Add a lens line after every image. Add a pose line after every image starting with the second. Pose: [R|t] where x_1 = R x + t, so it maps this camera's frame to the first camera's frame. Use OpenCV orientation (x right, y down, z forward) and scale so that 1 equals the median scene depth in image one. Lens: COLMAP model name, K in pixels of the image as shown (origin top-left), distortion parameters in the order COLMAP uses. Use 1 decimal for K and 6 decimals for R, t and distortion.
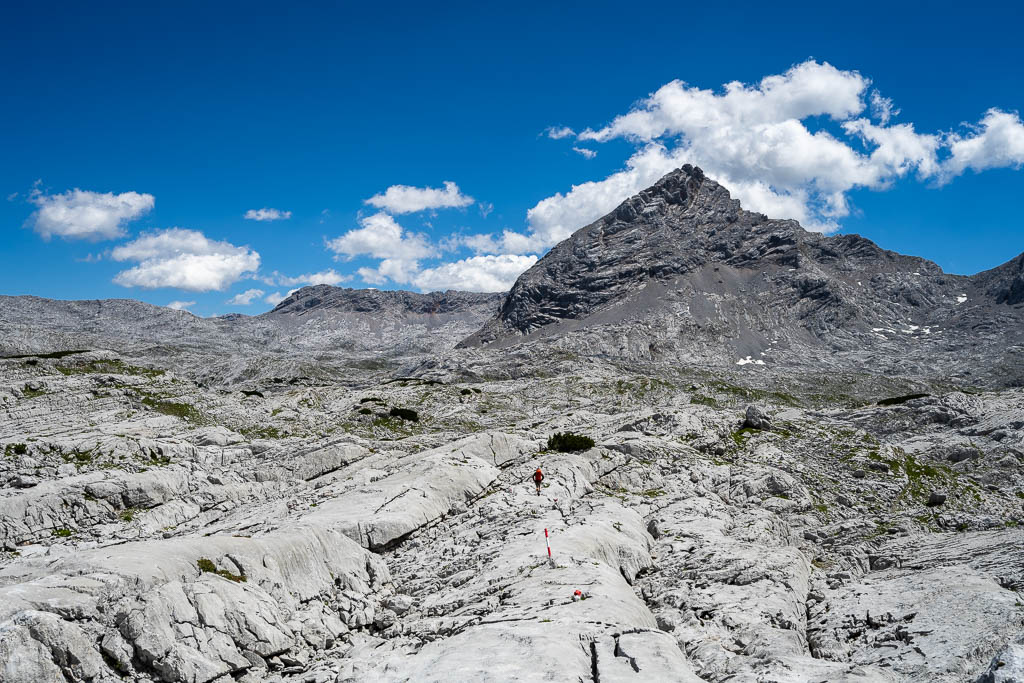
lens RADIAL K [[874.3, 0, 511.5], [0, 874.3, 348.1], [0, 0, 1]] dist [-0.001572, -0.001393]
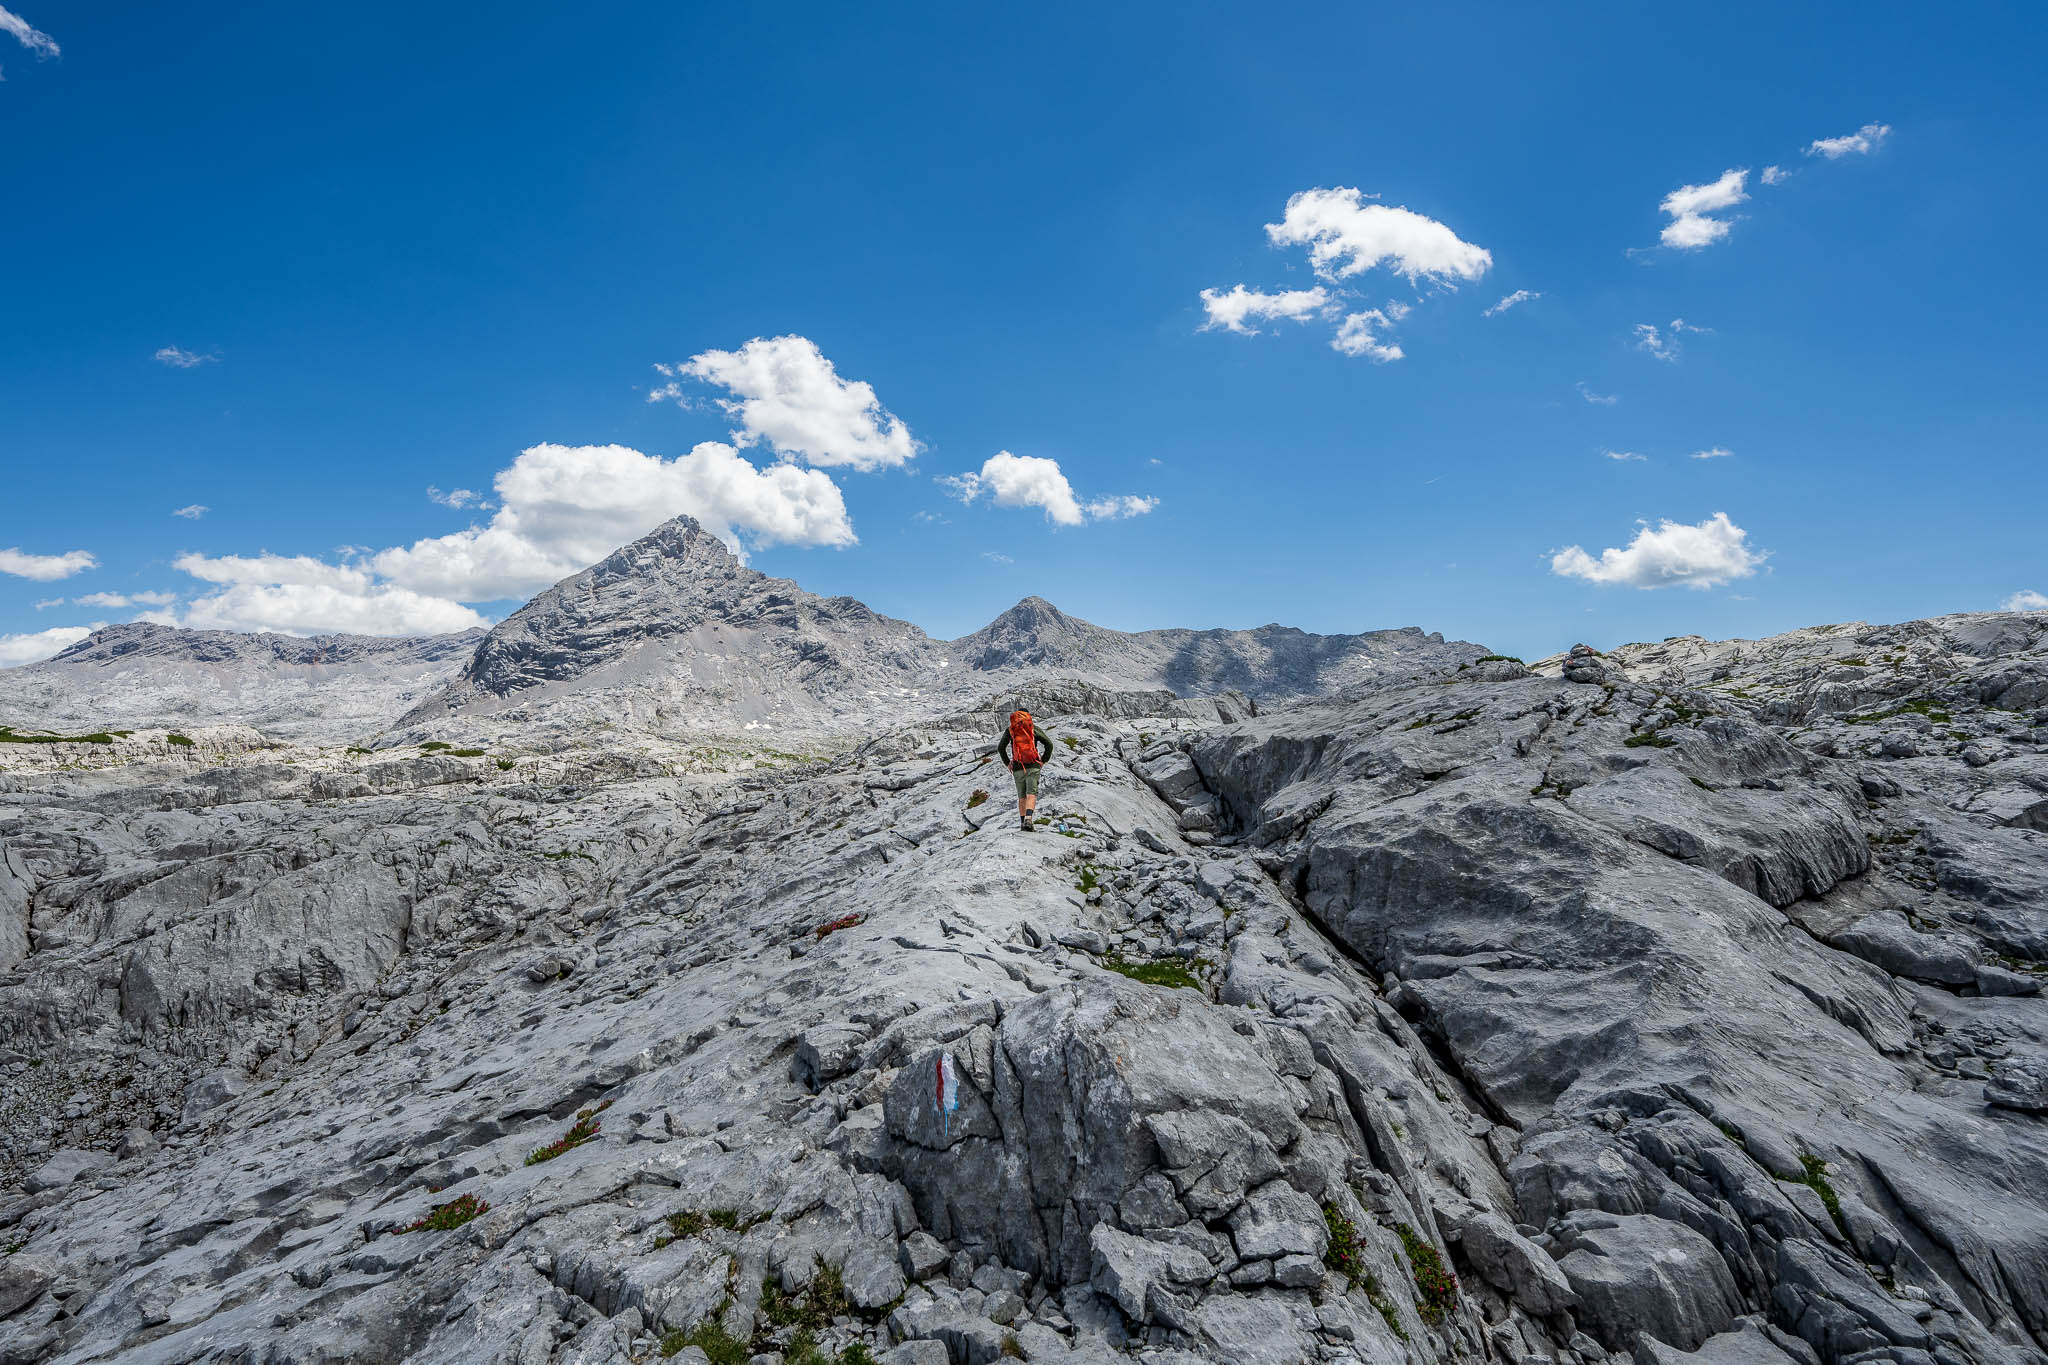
lens RADIAL K [[1748.6, 0, 1023.3], [0, 1748.6, 680.4], [0, 0, 1]] dist [-0.001572, -0.001393]
pose [[0.843579, -0.006403, 0.536966, -0.495745], [0.001695, 0.999956, 0.009260, -0.049900], [-0.537002, -0.006901, 0.843553, -0.769324]]
